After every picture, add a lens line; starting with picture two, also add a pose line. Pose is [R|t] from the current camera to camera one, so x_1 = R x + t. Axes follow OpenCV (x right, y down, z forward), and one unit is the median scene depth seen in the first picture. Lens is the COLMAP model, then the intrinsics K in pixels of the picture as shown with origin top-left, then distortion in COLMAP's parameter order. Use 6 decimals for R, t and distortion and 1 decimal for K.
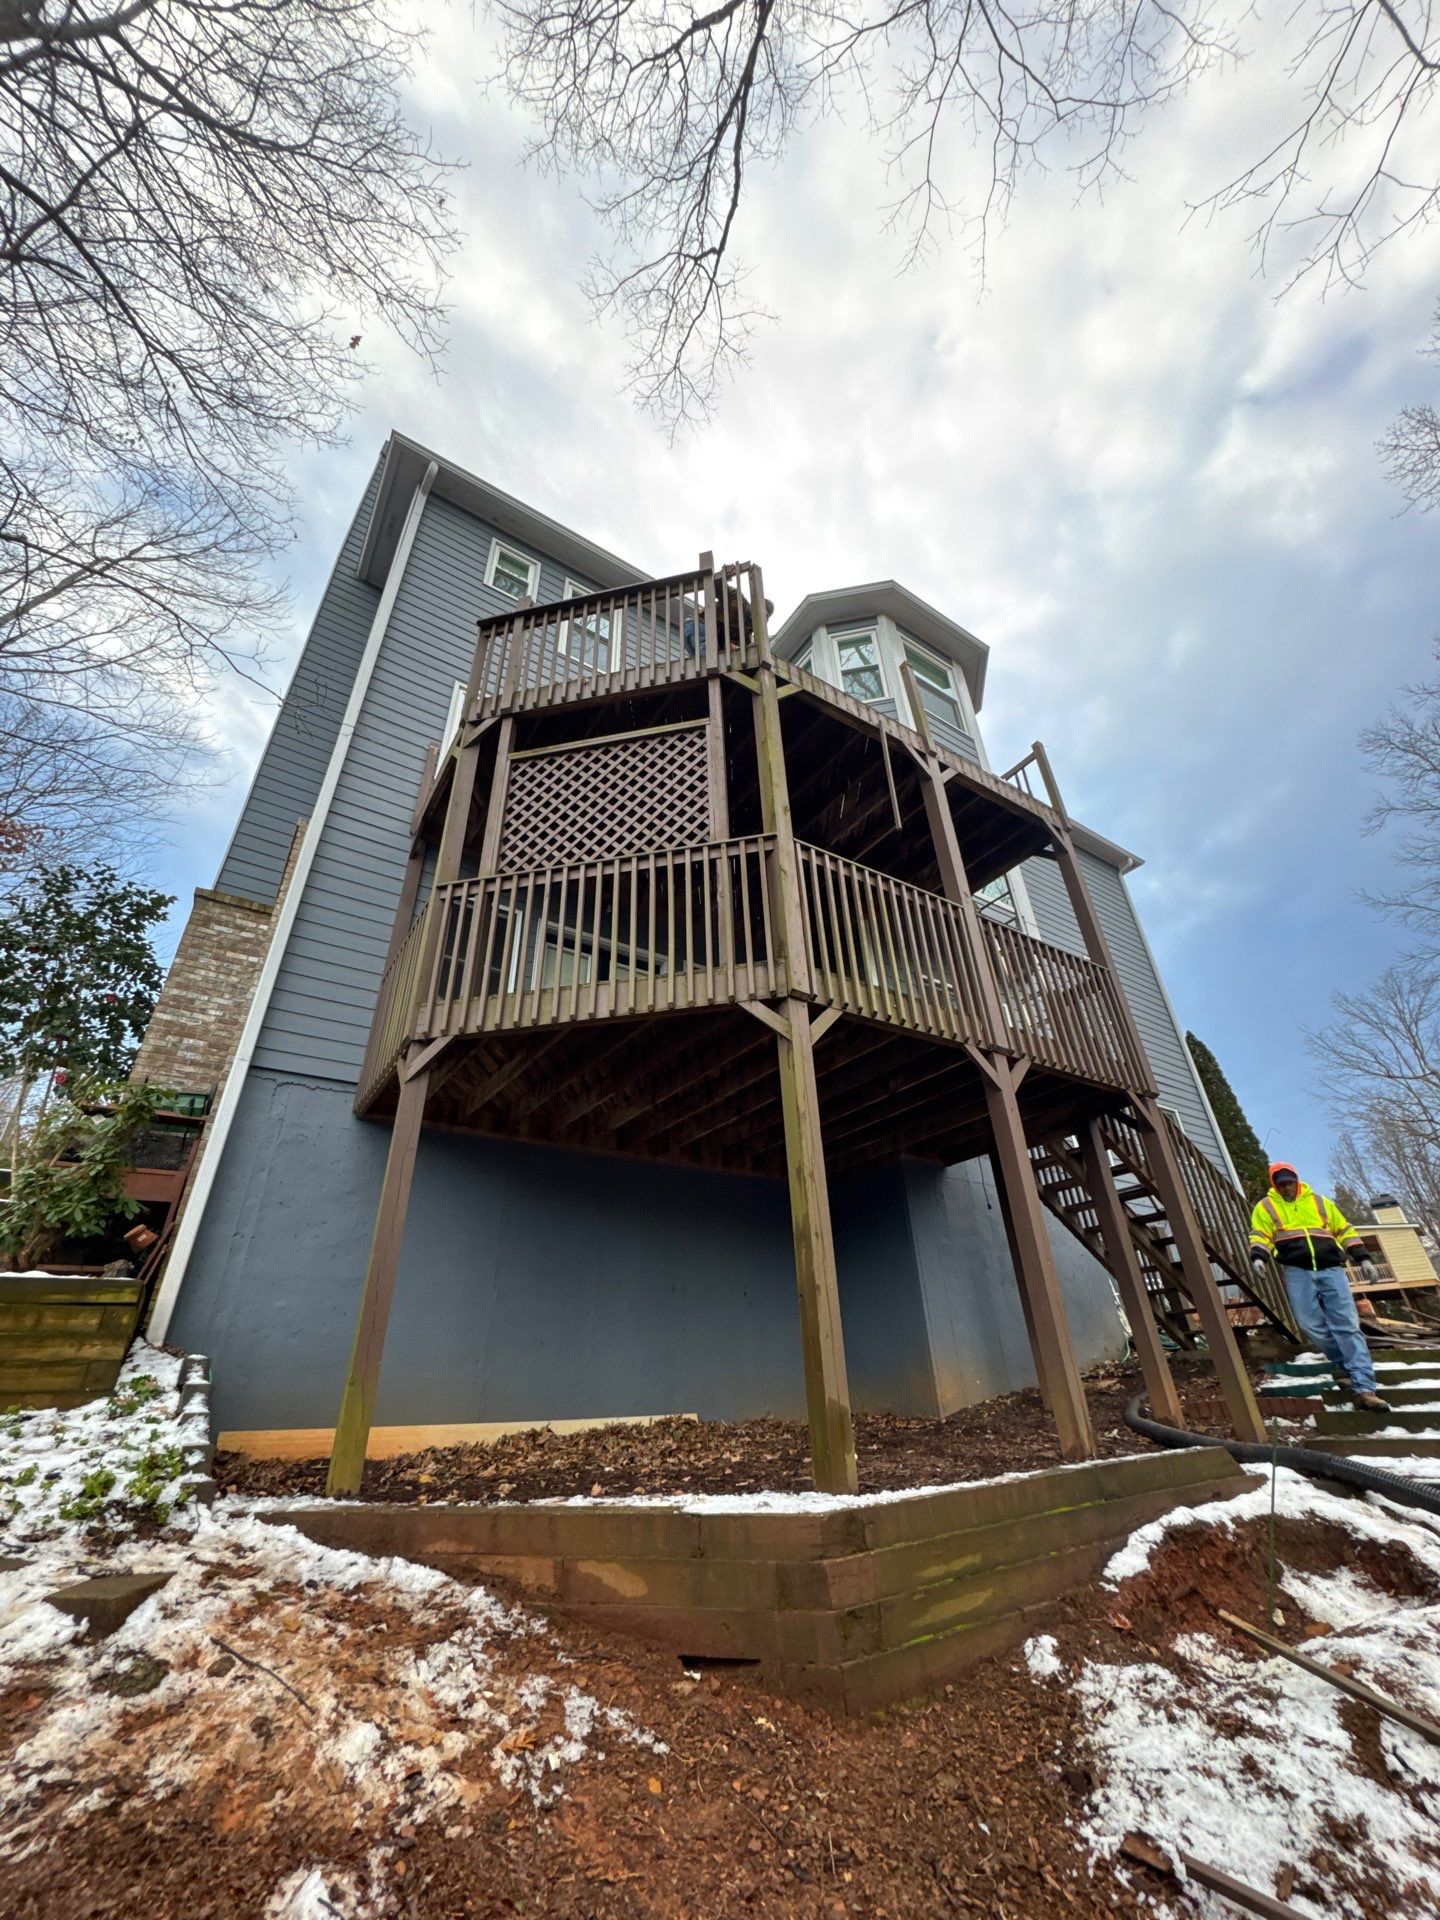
lens RADIAL K [[763.9, 0, 716.6], [0, 763.9, 954.6], [0, 0, 1]] dist [-0.007156, 0.002012]
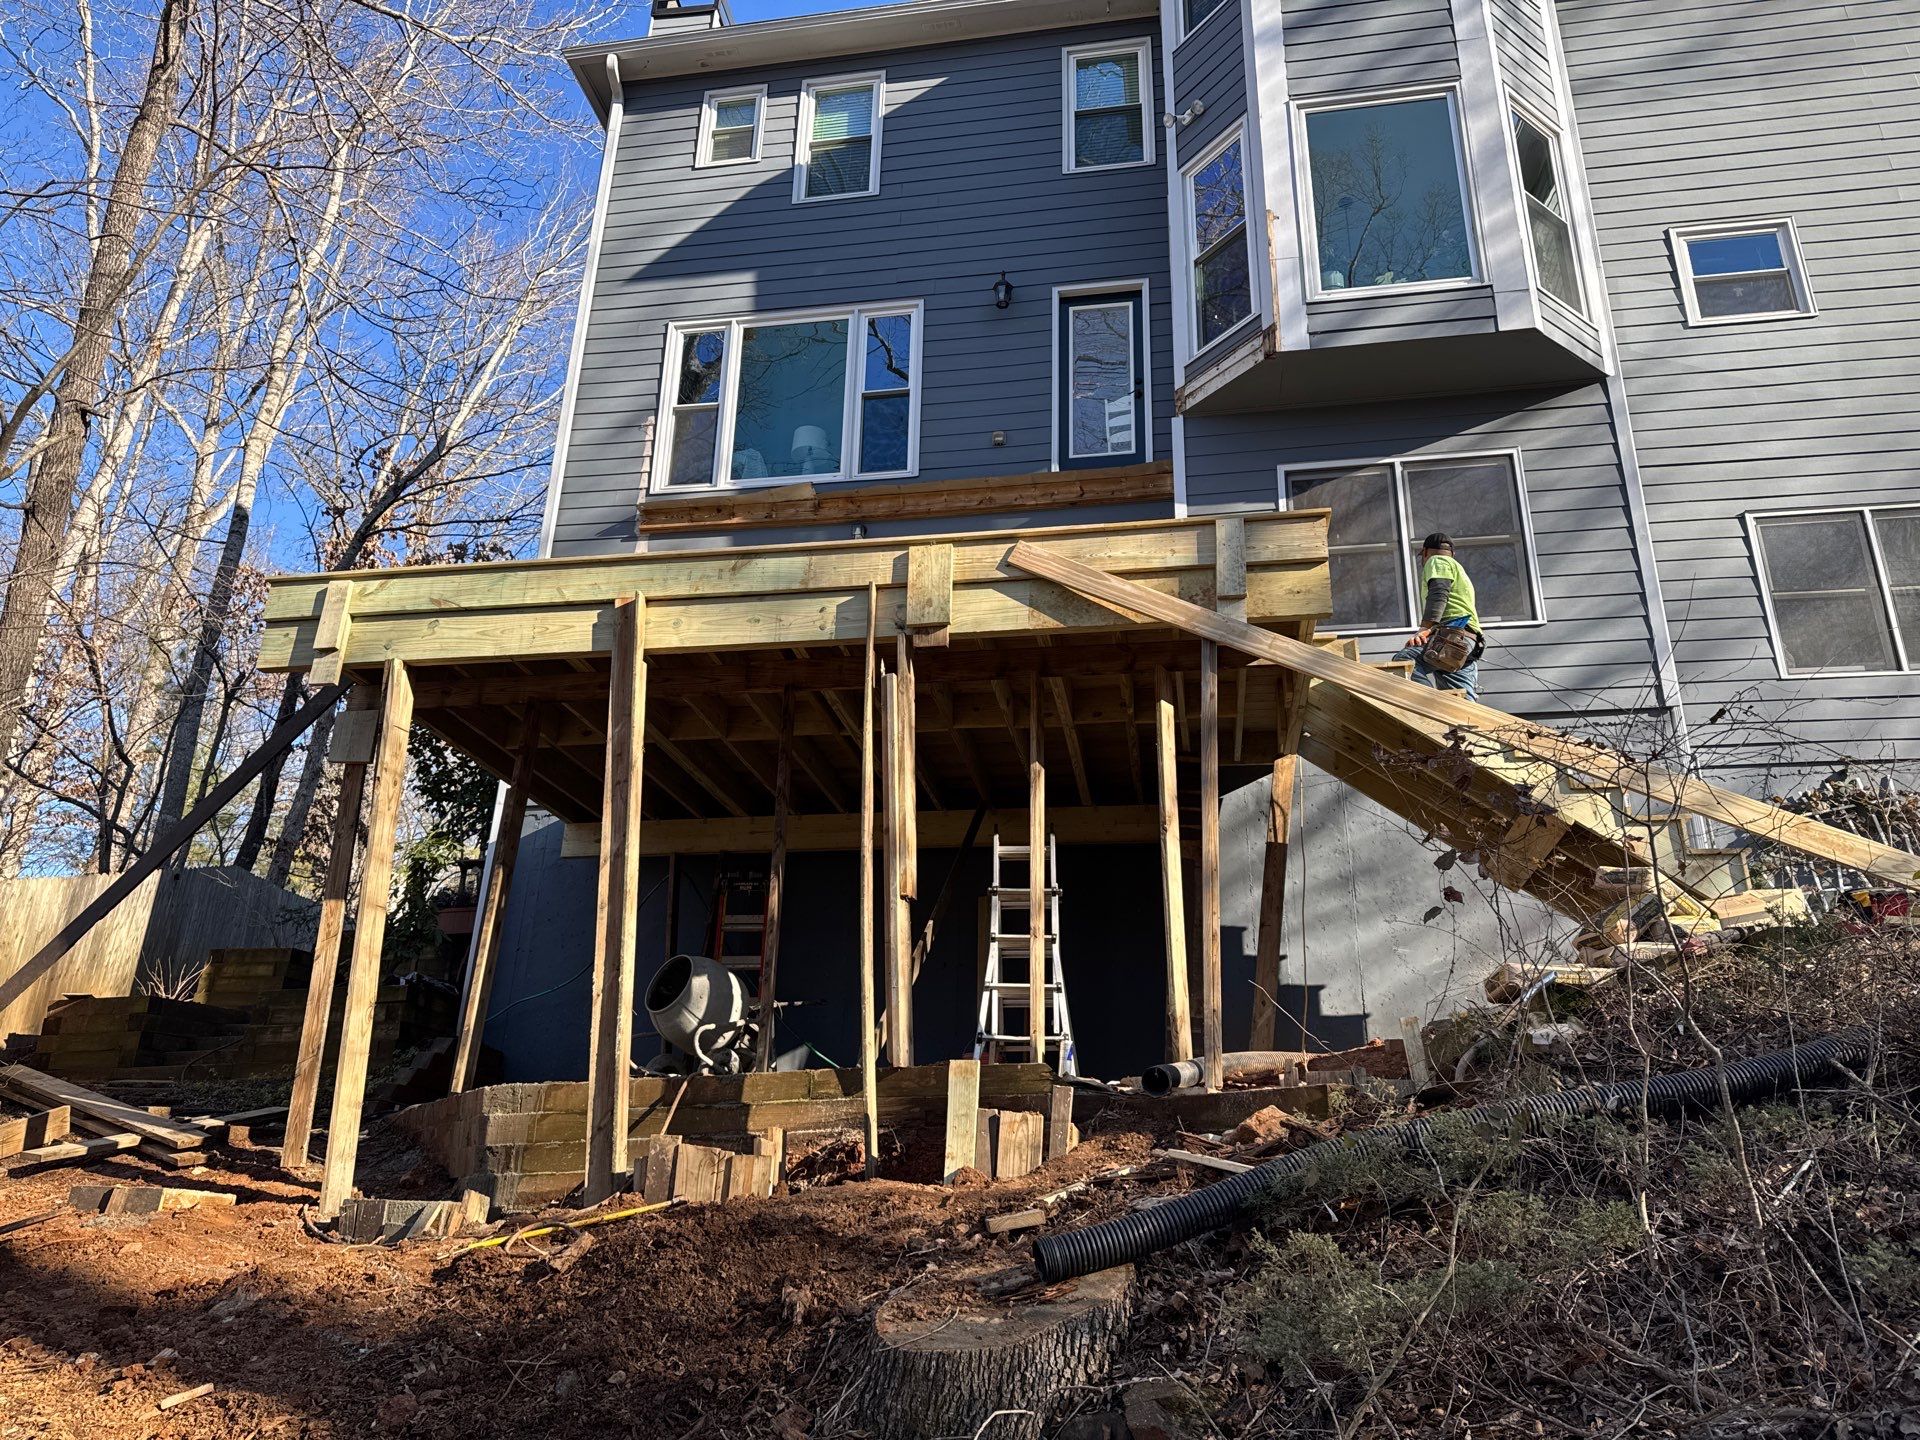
lens RADIAL K [[1344.8, 0, 985.9], [0, 1344.8, 716.8], [0, 0, 1]] dist [0.049516, -0.057652]
pose [[0.733430, -0.209778, -0.646586, 0.830168], [0.313223, 0.948488, 0.047566, 0.100492], [0.603301, -0.237412, 0.761357, -0.037196]]
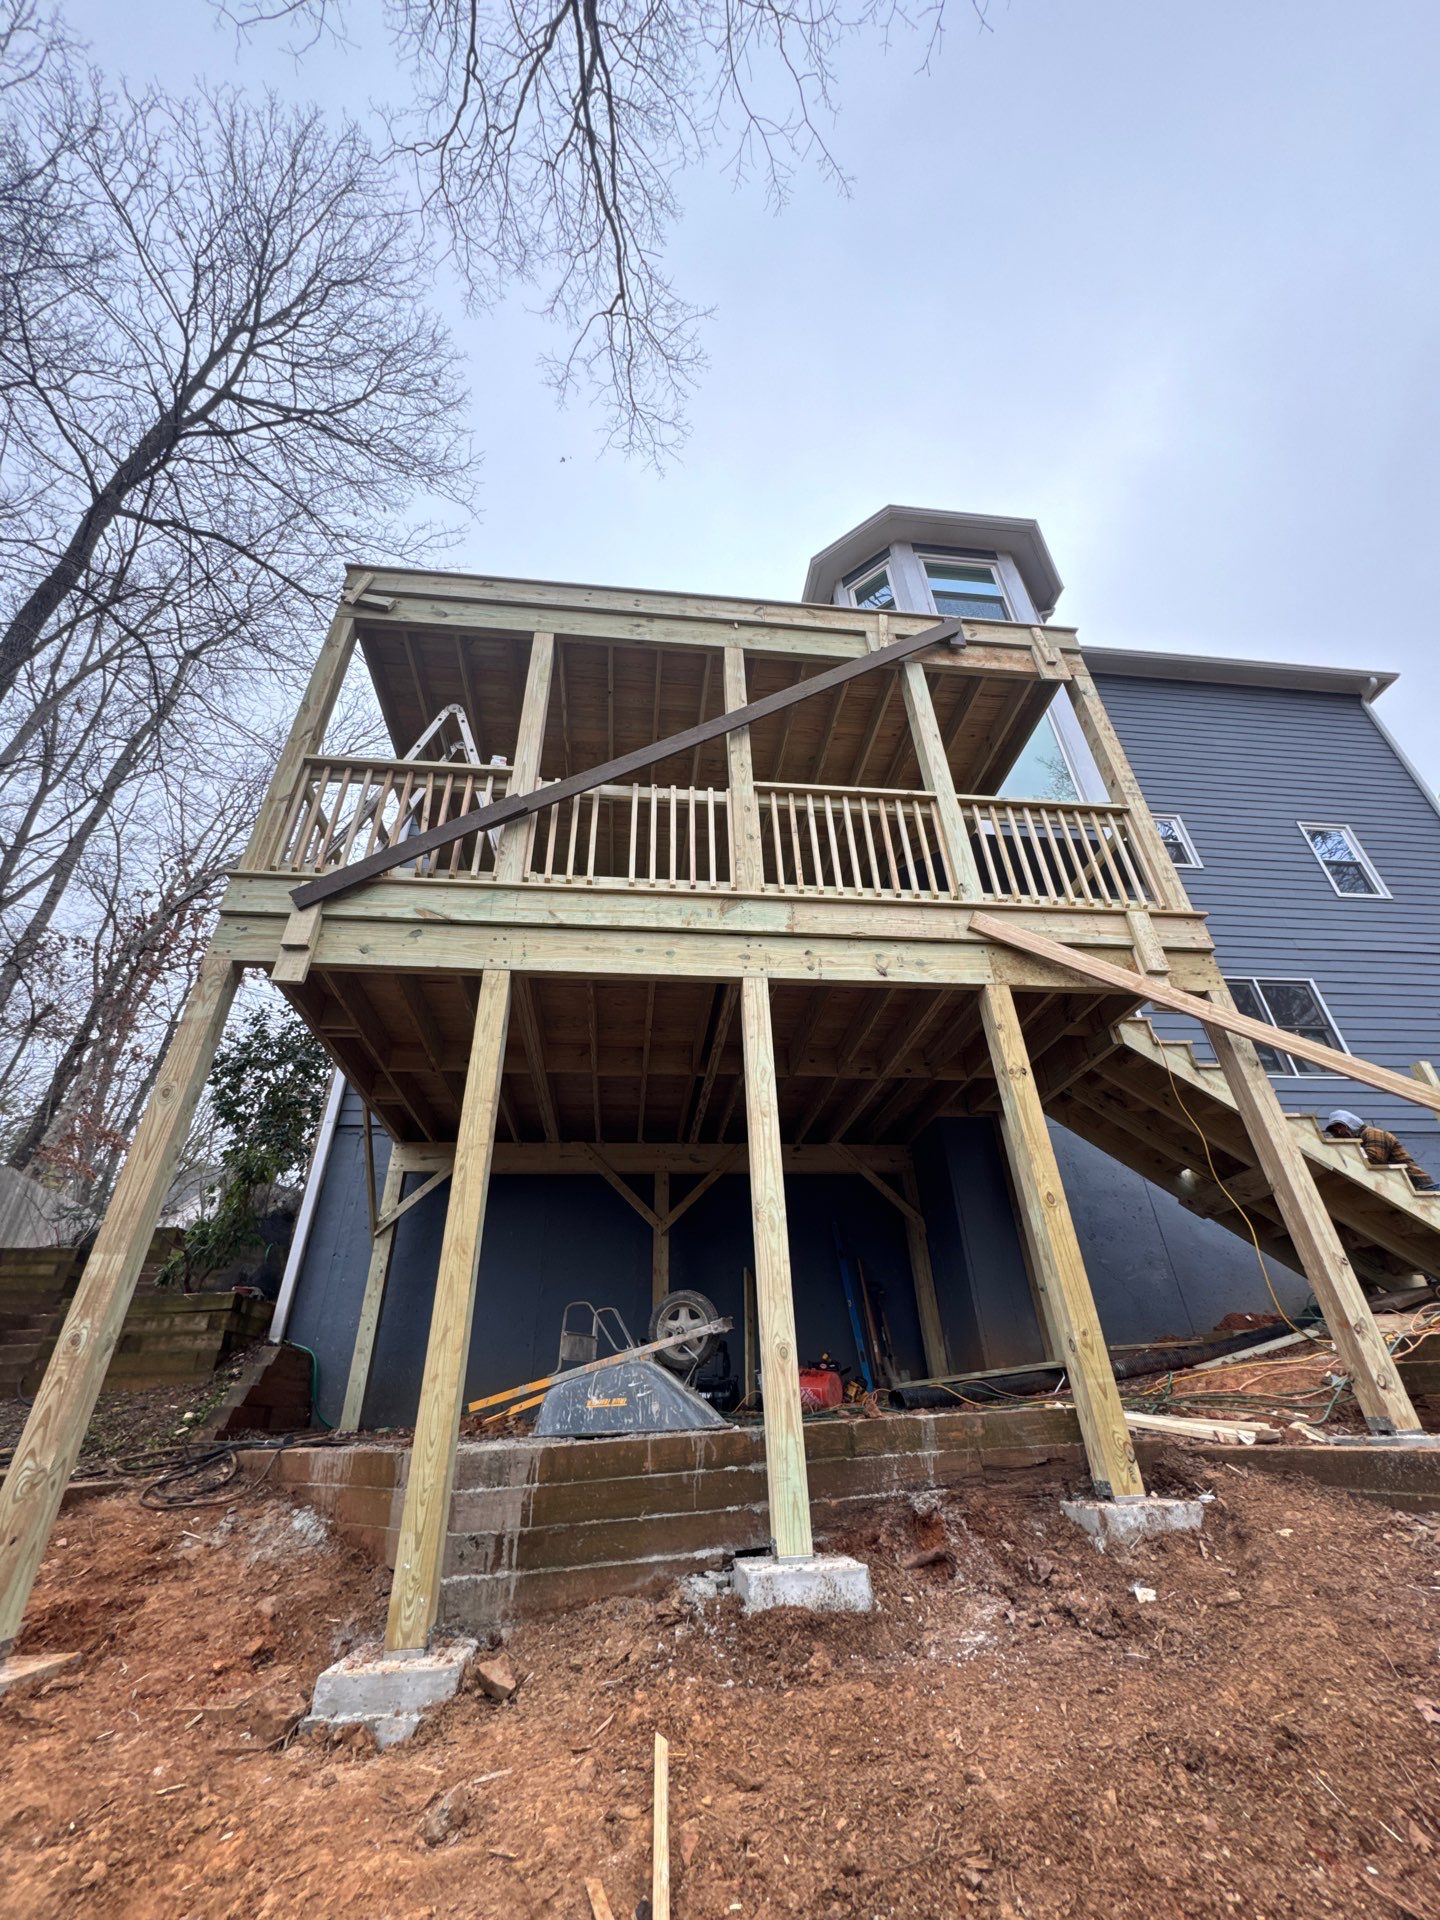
lens RADIAL K [[763.9, 0, 725.8], [0, 763.9, 950.4], [0, 0, 1]] dist [-0.007156, 0.002012]
pose [[0.892949, -0.239212, -0.381338, 0.378555], [0.236810, 0.970055, -0.053994, 0.058275], [0.382835, -0.042090, 0.922857, 0.046958]]
